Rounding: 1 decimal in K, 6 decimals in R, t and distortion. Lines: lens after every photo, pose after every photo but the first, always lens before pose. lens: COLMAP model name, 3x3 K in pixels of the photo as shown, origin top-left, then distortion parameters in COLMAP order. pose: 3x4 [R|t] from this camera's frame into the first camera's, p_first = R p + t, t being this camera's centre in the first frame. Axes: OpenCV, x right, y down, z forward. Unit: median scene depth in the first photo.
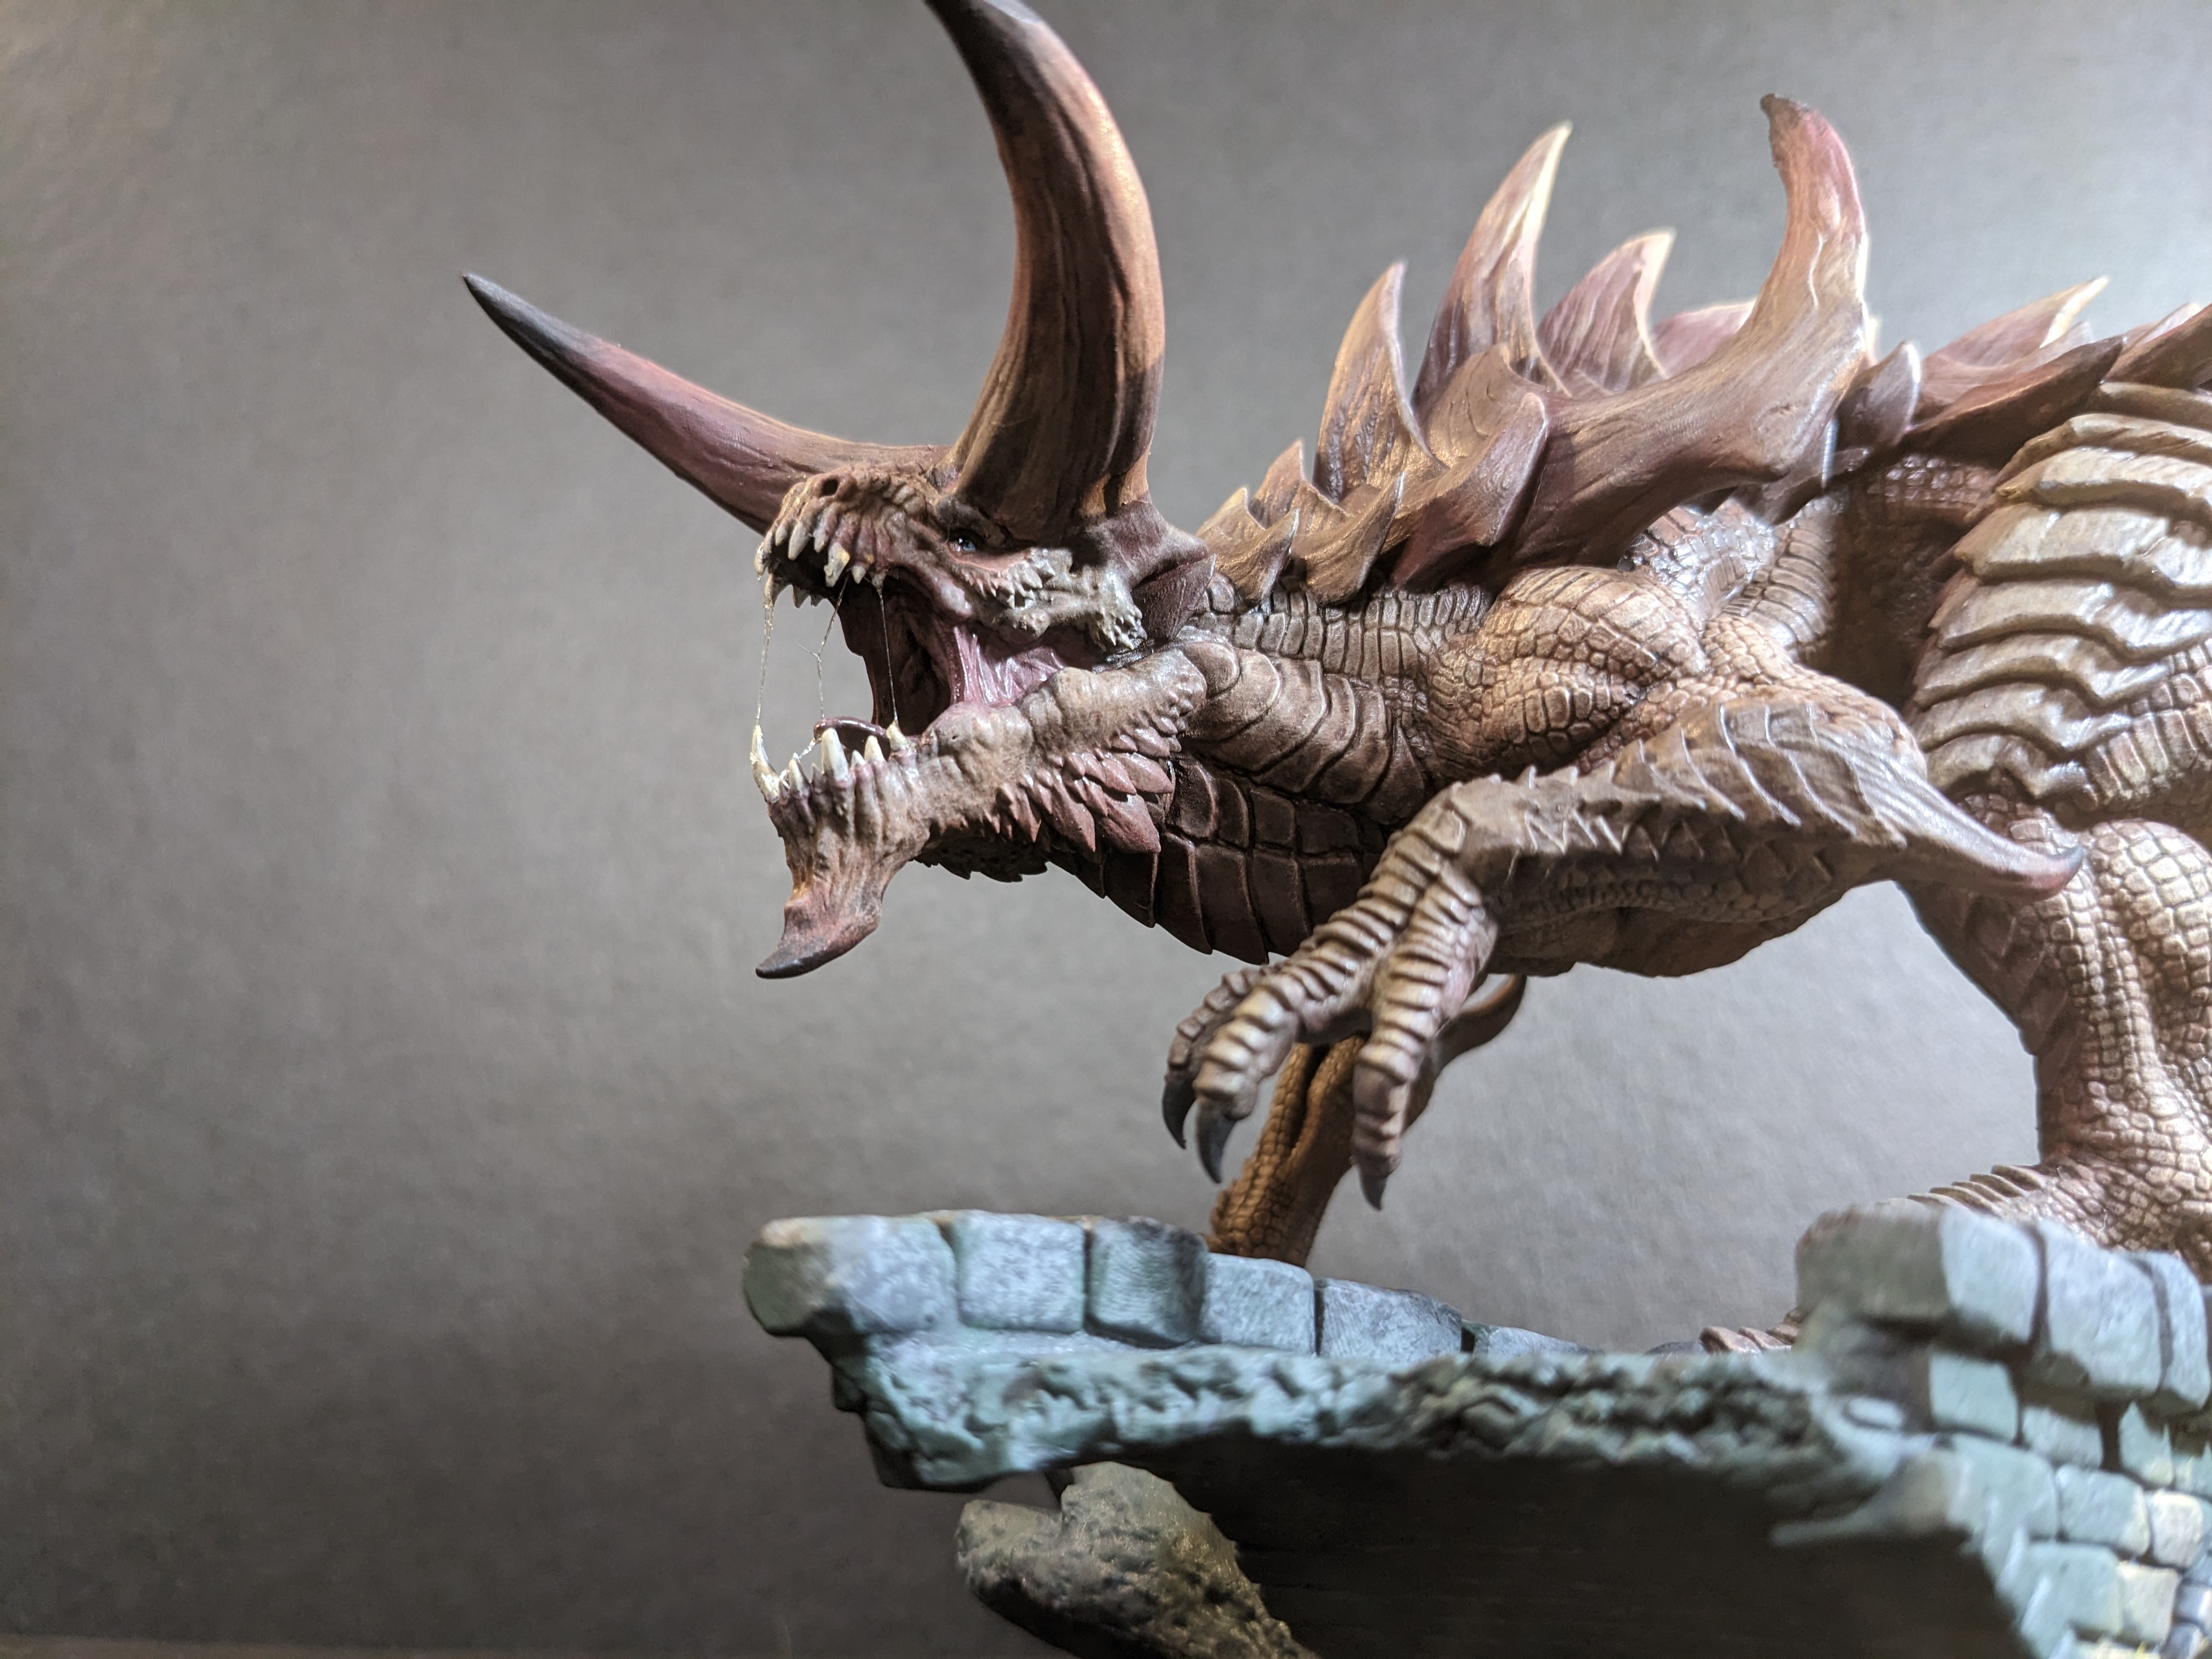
lens RADIAL K [[1836.1, 0, 1106.0], [0, 1836.1, 829.5], [0, 0, 1]] dist [0.116757, -0.284461]
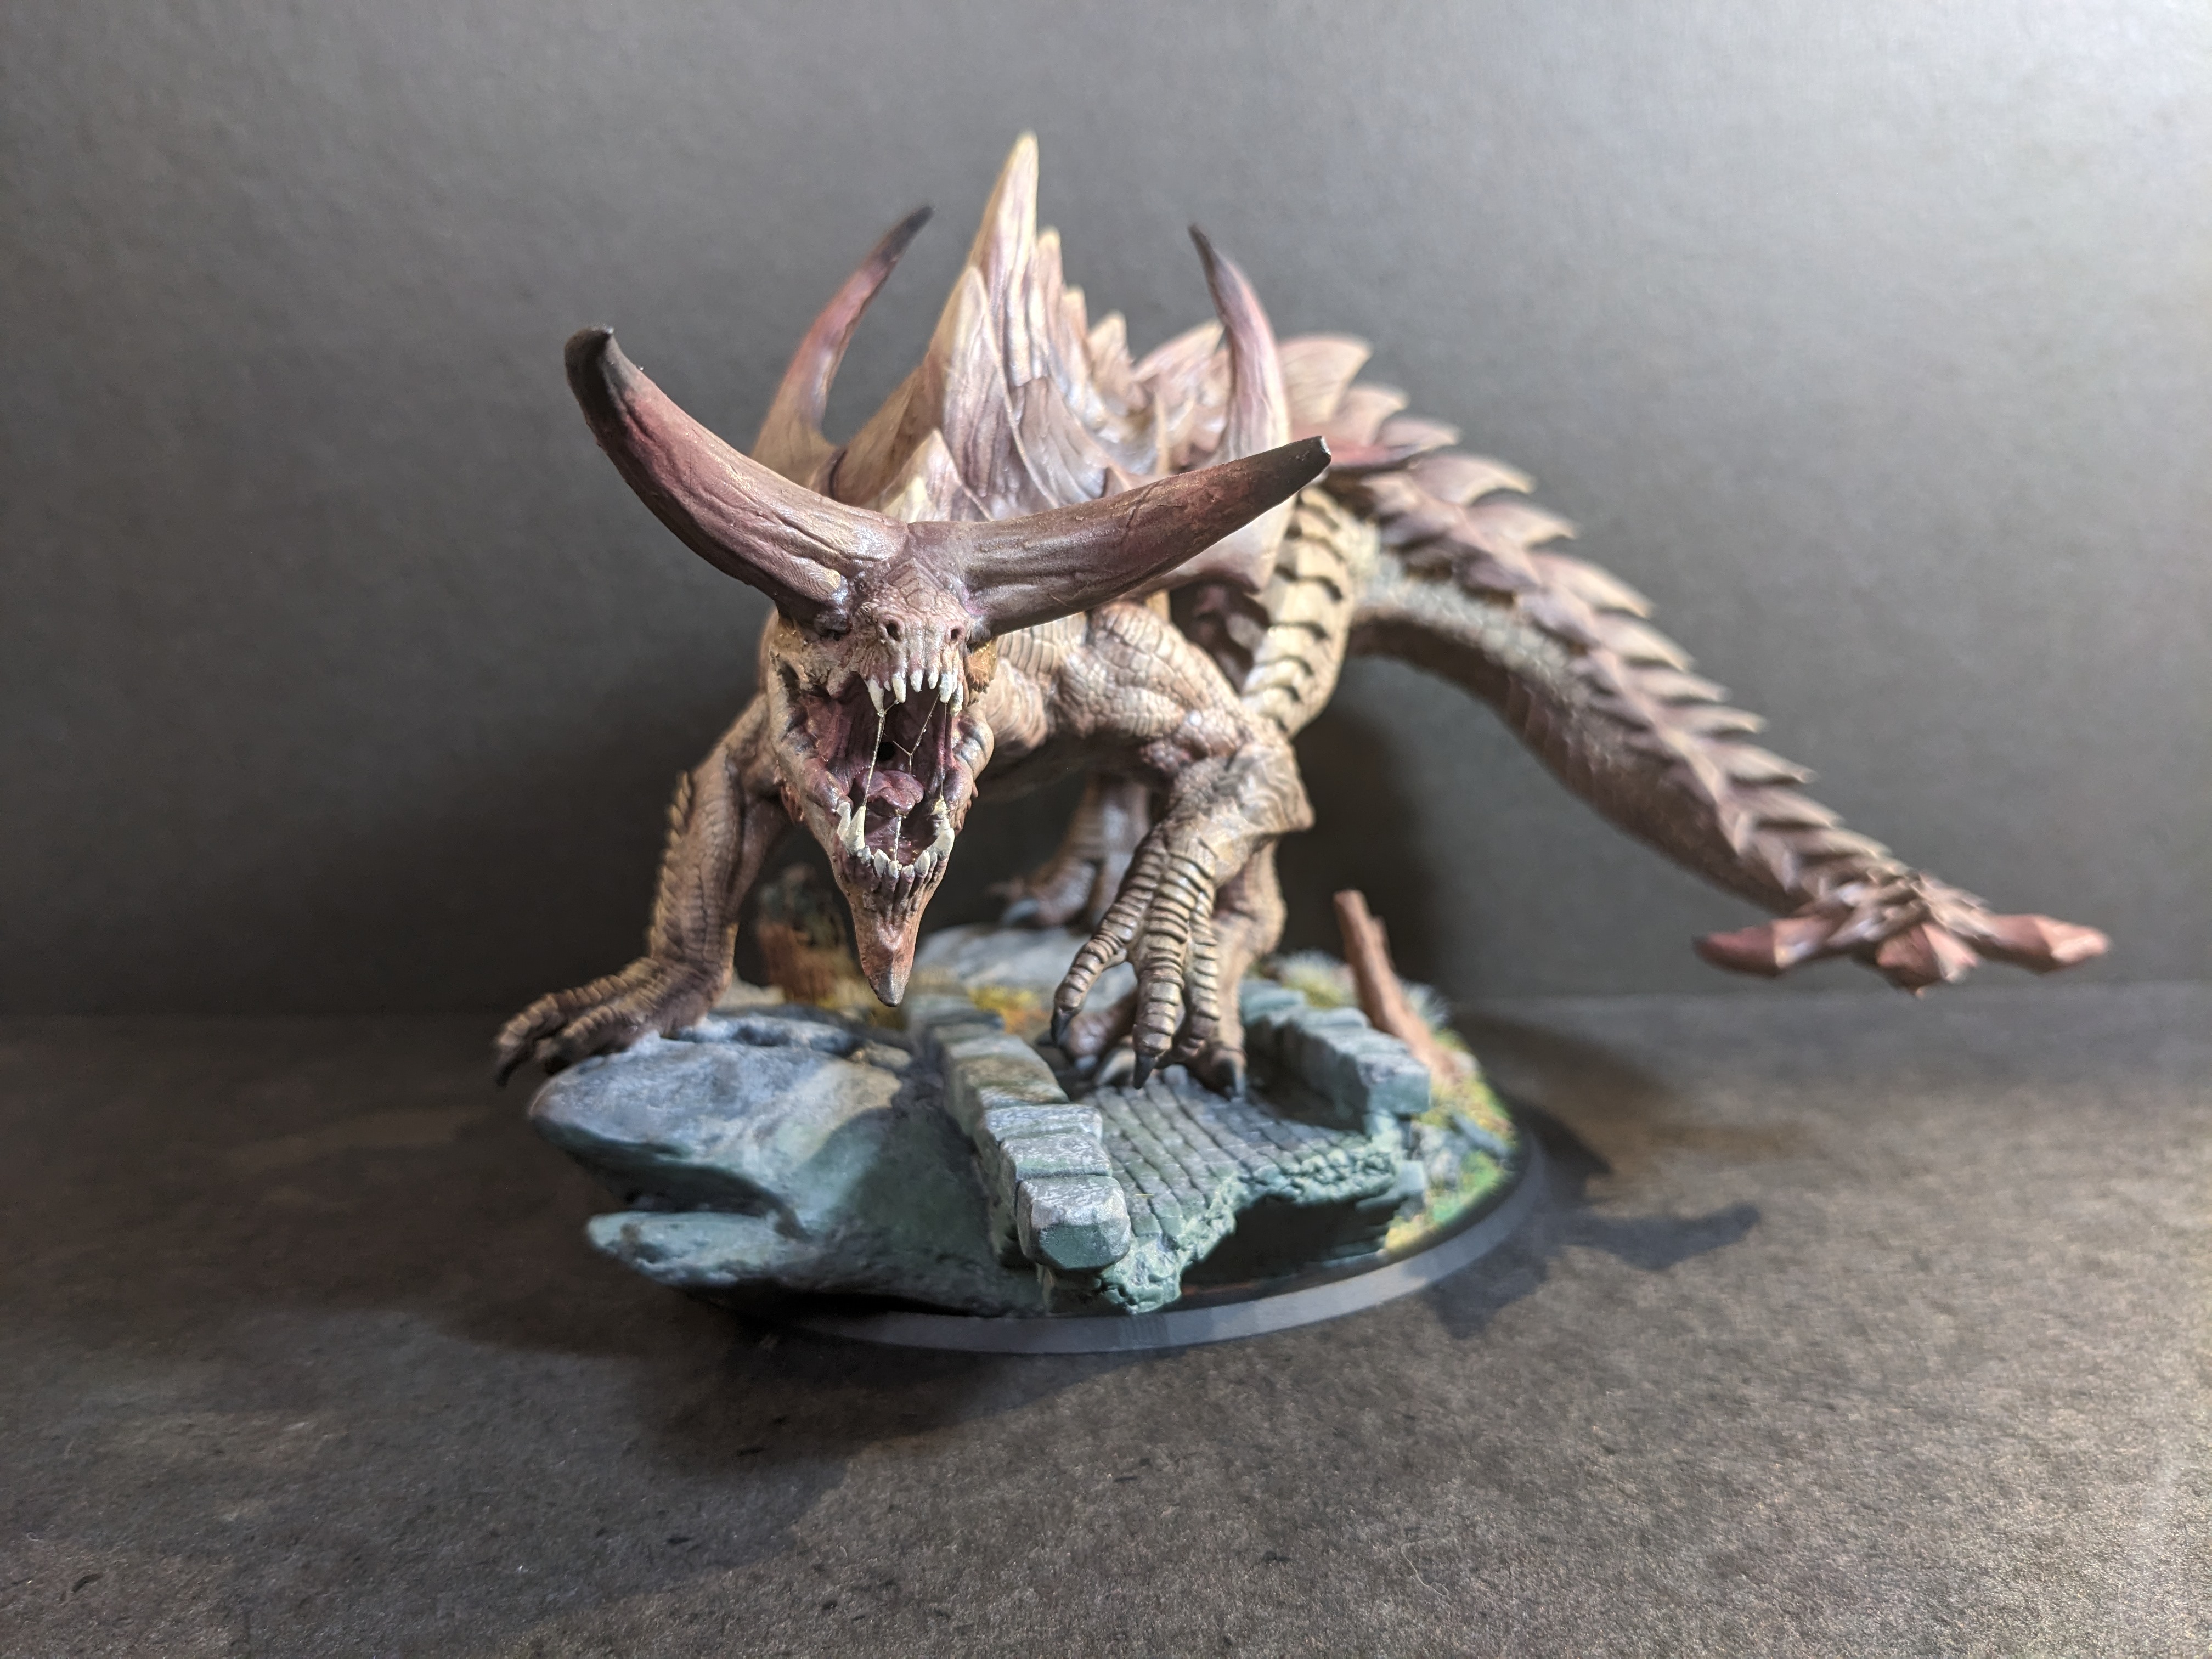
lens RADIAL K [[1836.1, 0, 1106.0], [0, 1836.1, 829.5], [0, 0, 1]] dist [0.116757, -0.284461]
pose [[0.467991, -0.169696, 0.867287, -1.224976], [-0.285187, 0.899885, 0.329963, -0.515280], [-0.836452, -0.401759, 0.372743, 0.401398]]
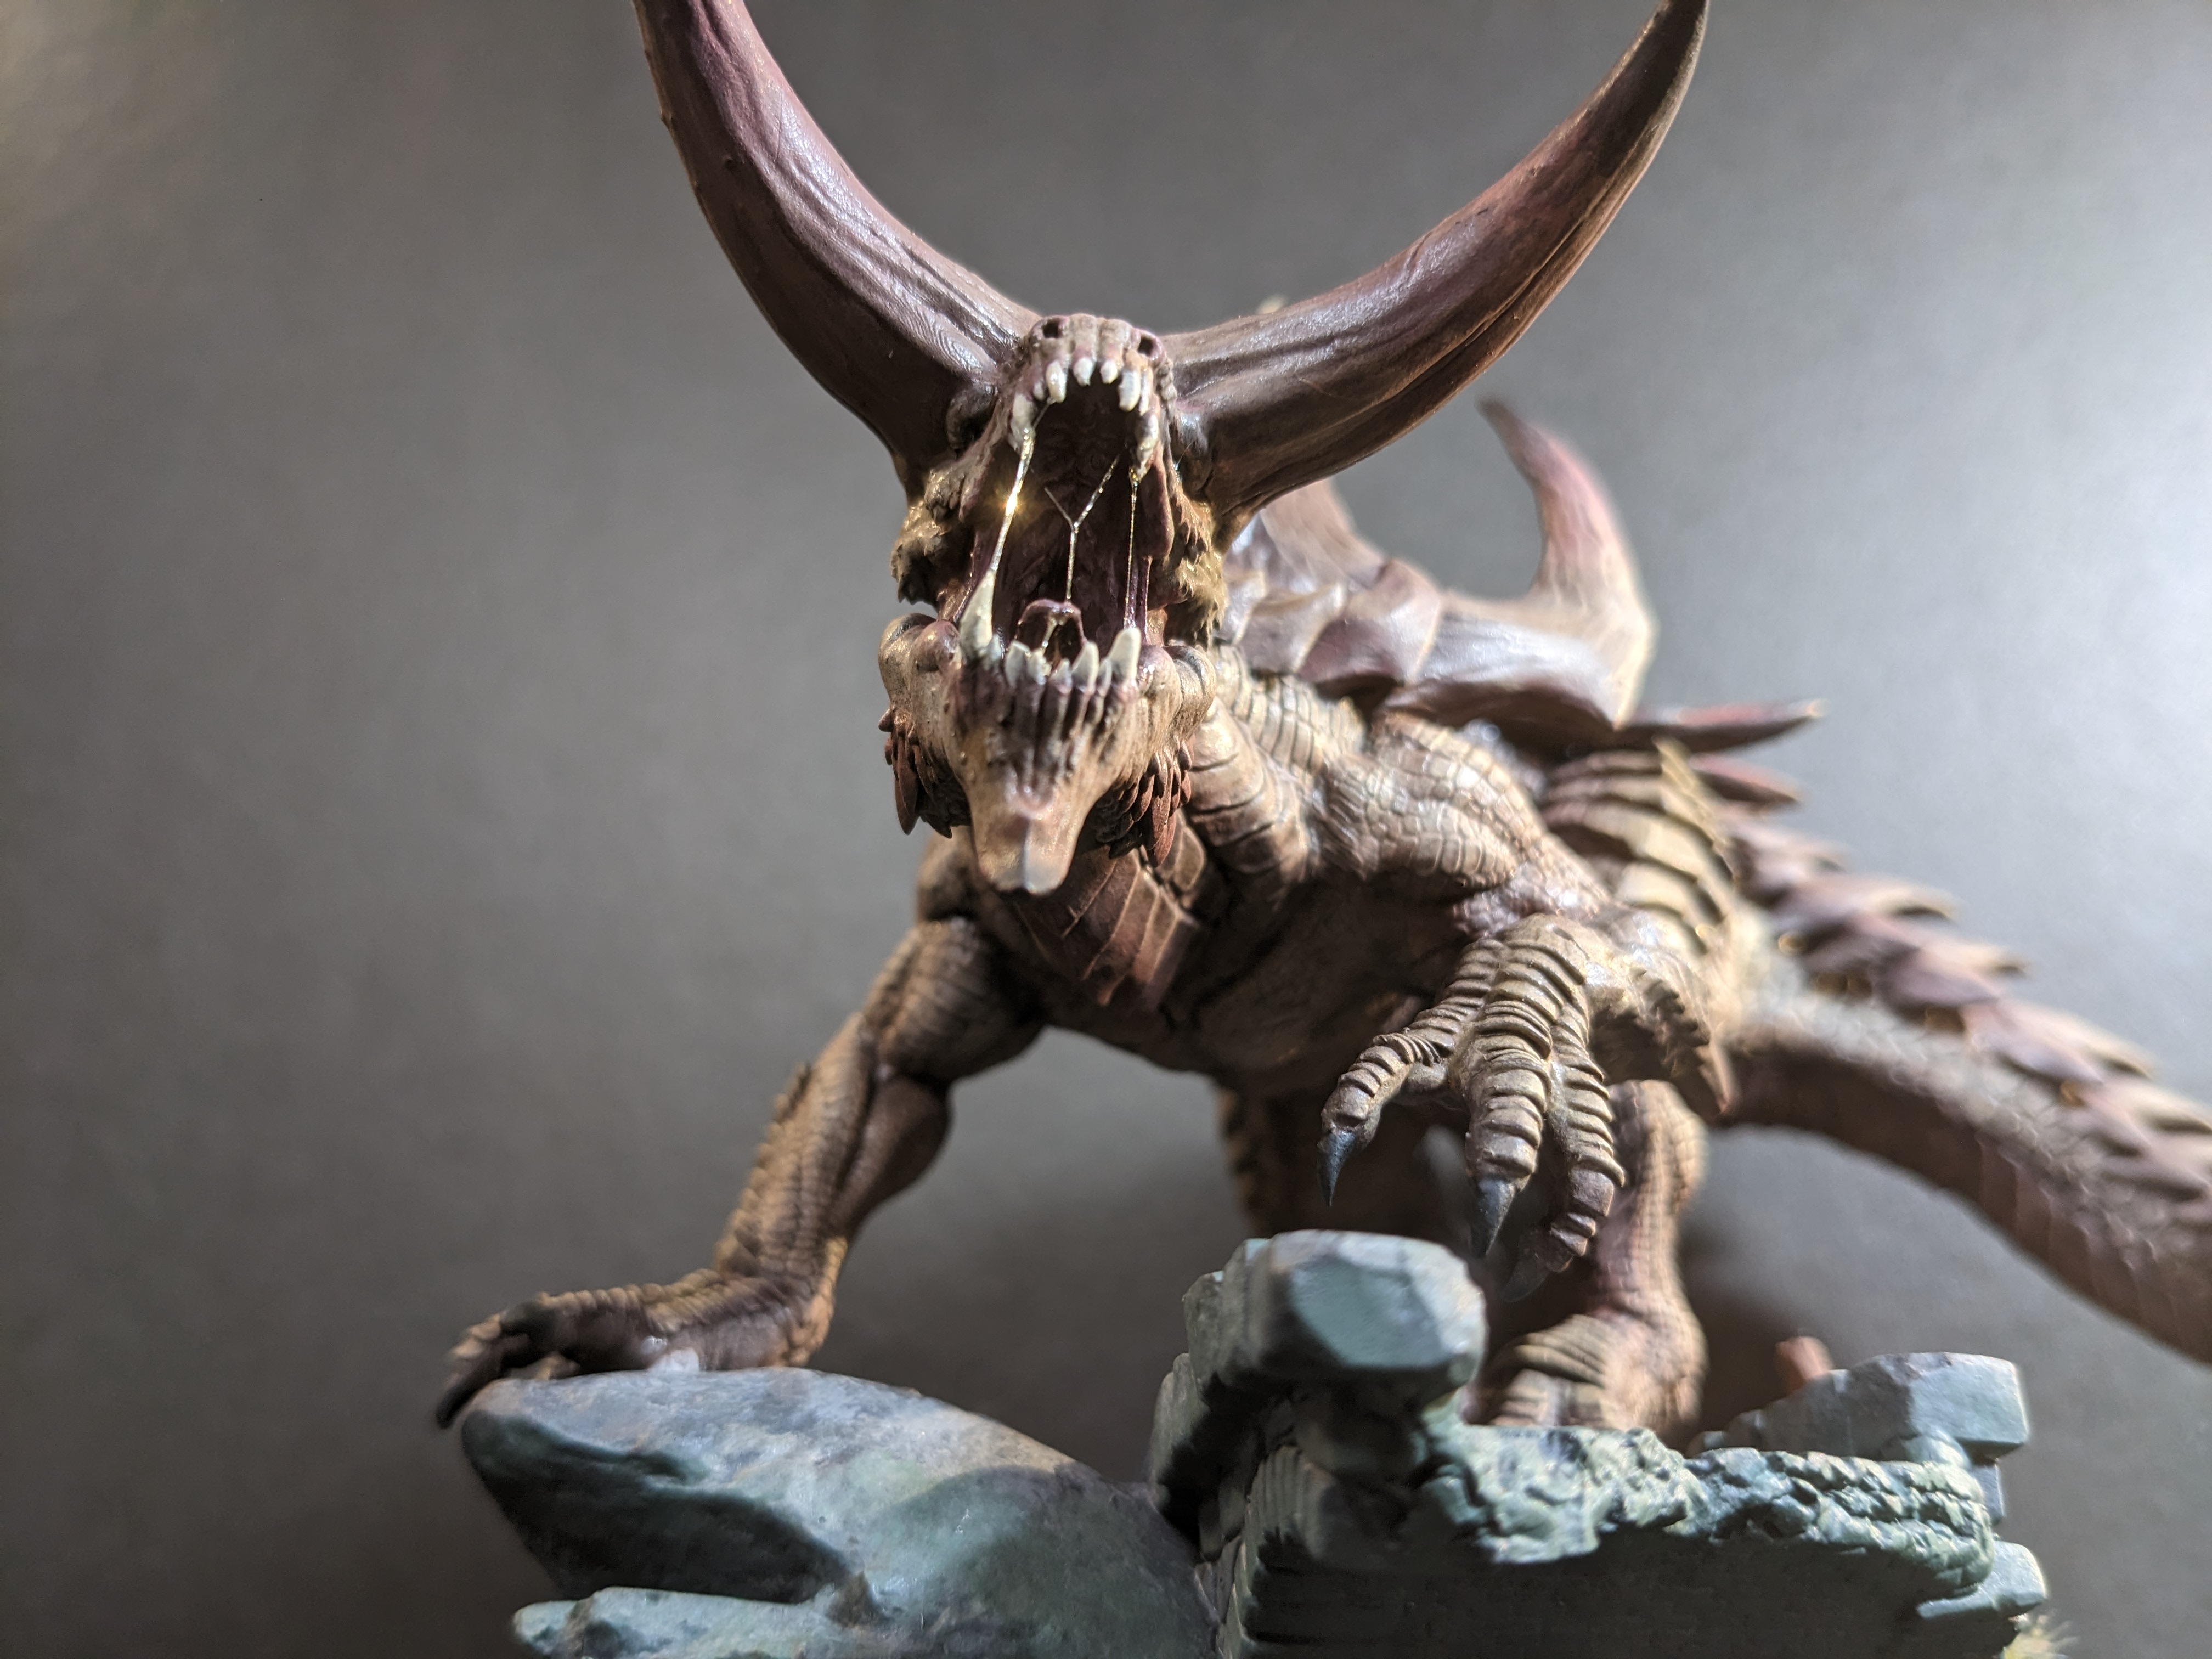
lens RADIAL K [[1874.1, 0, 1112.4], [0, 1874.1, 870.0], [0, 0, 1]] dist [0.020139, -0.111432]
pose [[0.593363, 0.292683, 0.749837, -0.722060], [-0.269804, 0.949980, -0.157303, 0.174707], [-0.758370, -0.108971, 0.642650, 0.459835]]
